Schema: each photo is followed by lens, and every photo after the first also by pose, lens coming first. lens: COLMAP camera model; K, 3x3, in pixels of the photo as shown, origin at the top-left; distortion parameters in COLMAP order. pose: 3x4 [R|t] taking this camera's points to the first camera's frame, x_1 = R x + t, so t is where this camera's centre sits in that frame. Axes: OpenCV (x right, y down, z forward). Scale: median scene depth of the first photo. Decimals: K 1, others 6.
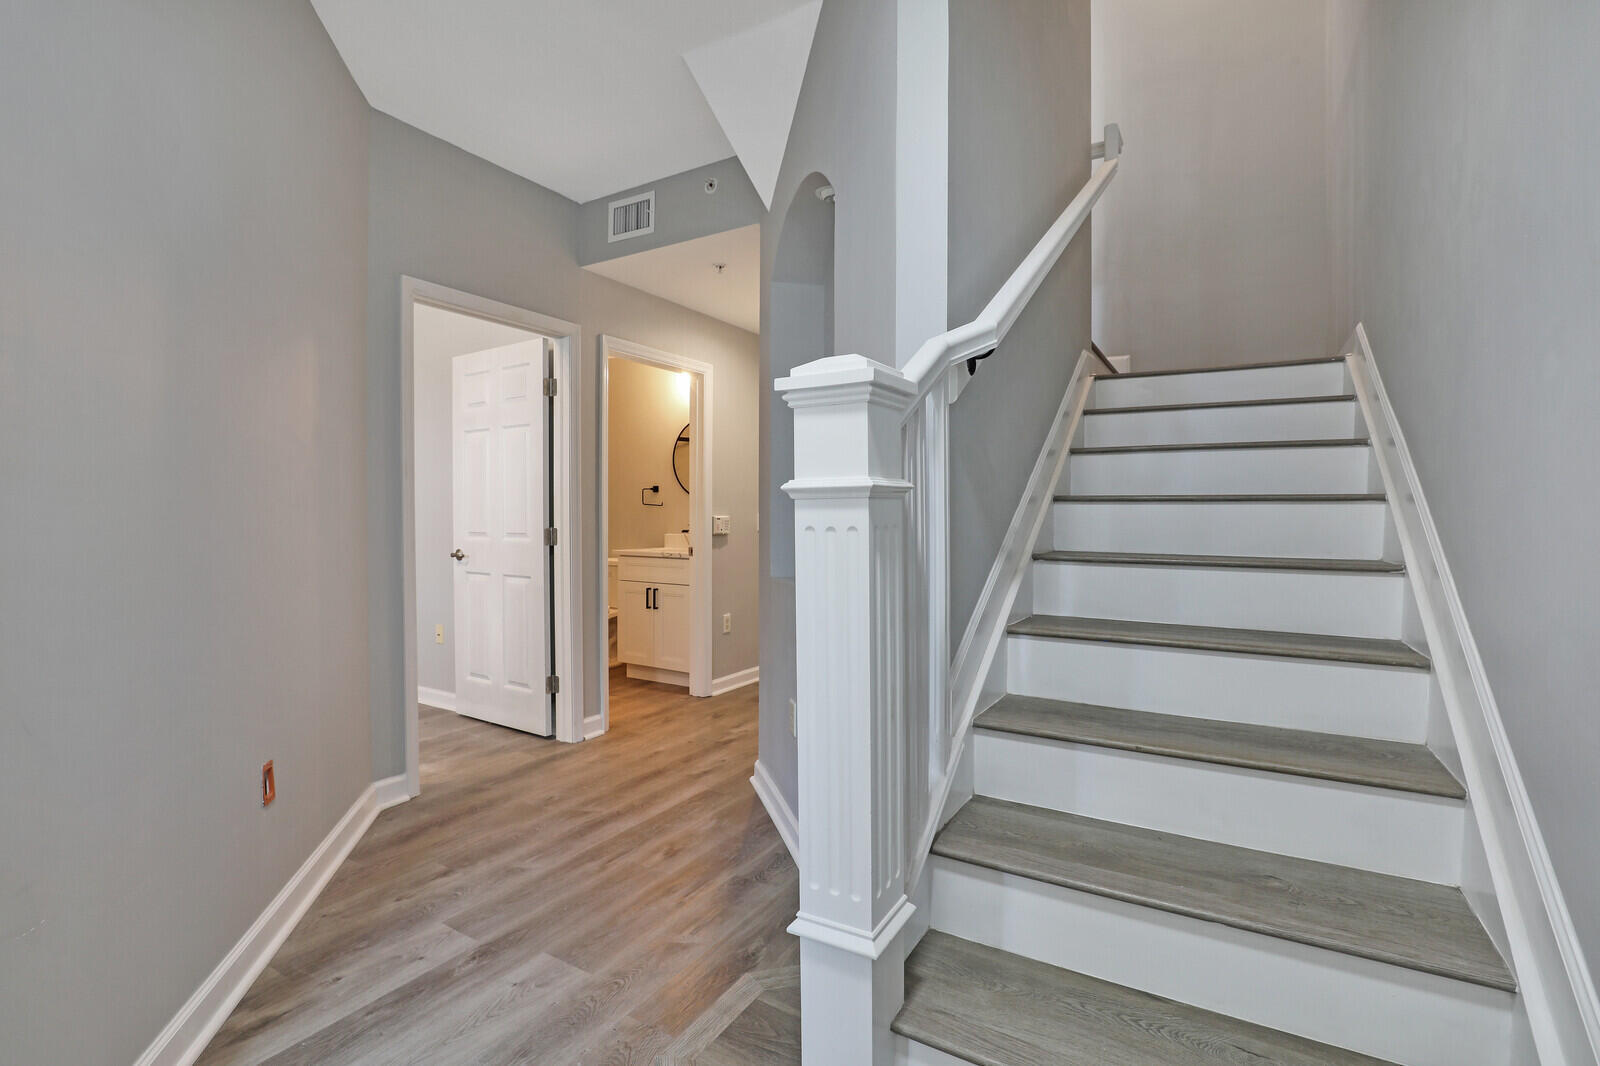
lens RADIAL K [[745.3, 0, 801.4], [0, 745.3, 525.8], [0, 0, 1]] dist [-0.026525, 0.001064]
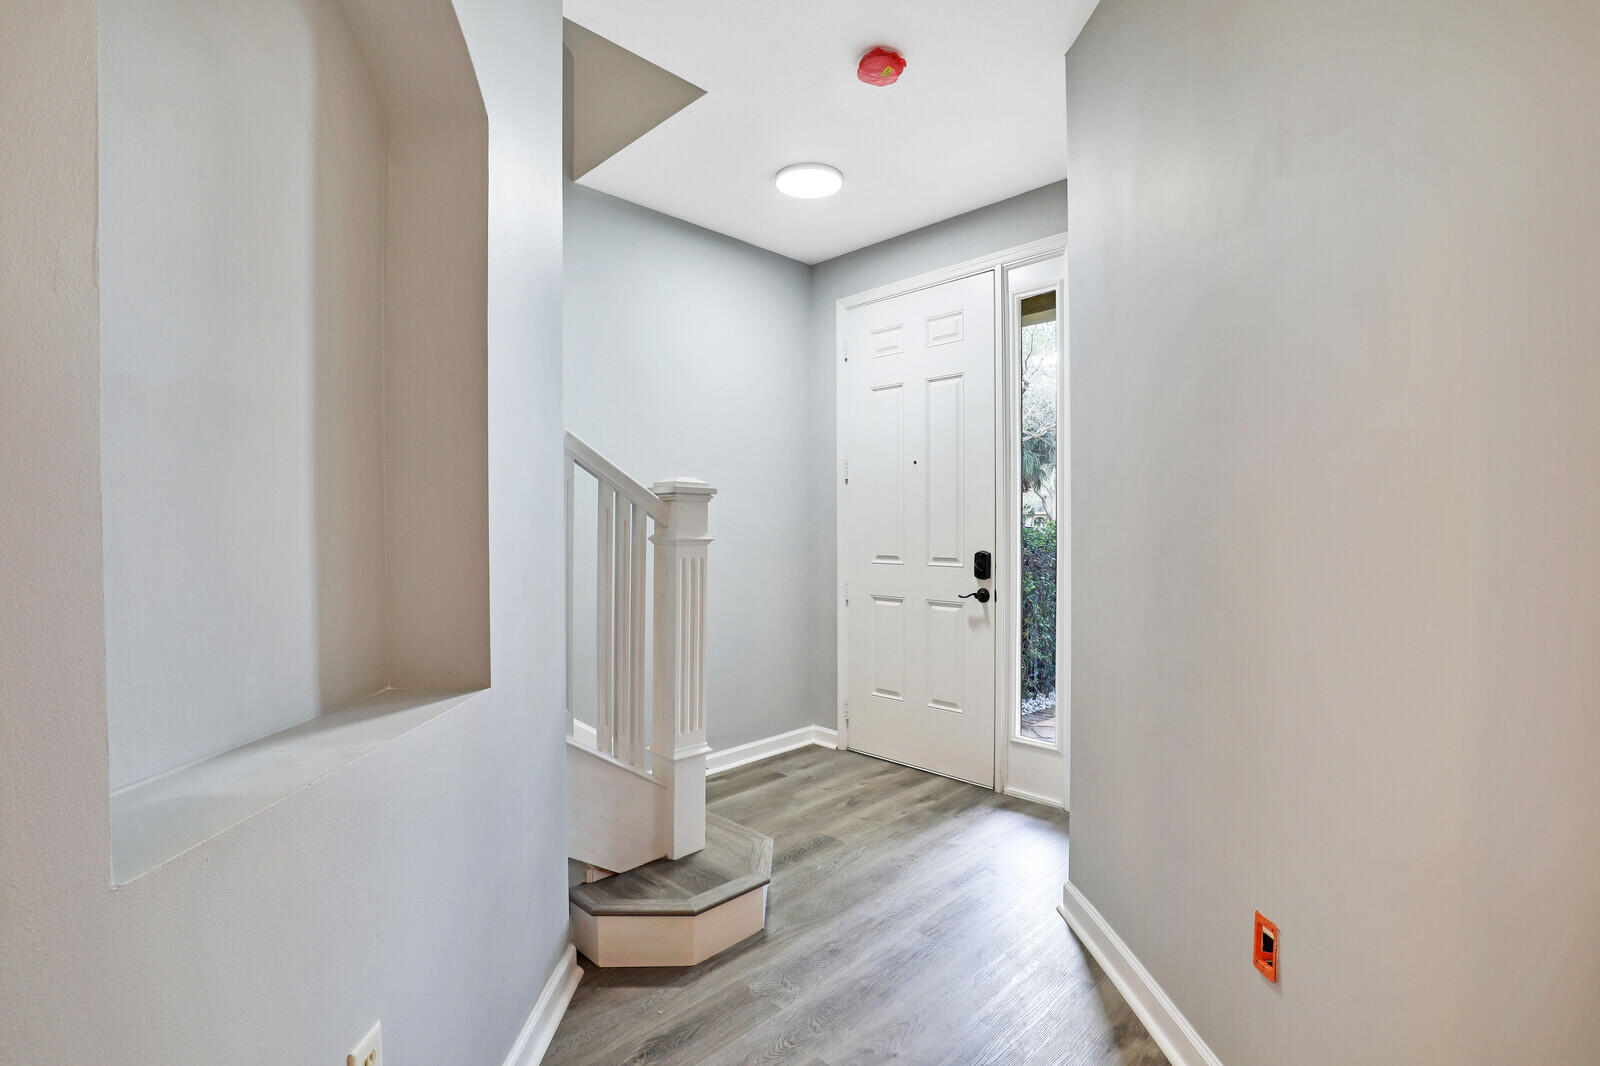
lens RADIAL K [[745.3, 0, 799.9], [0, 745.3, 531.4], [0, 0, 1]] dist [-0.026525, 0.001064]
pose [[-0.972259, -0.001268, 0.233905, -0.520595], [0.003364, 0.999806, 0.019399, -0.075680], [-0.233884, 0.019648, -0.972066, 2.057501]]
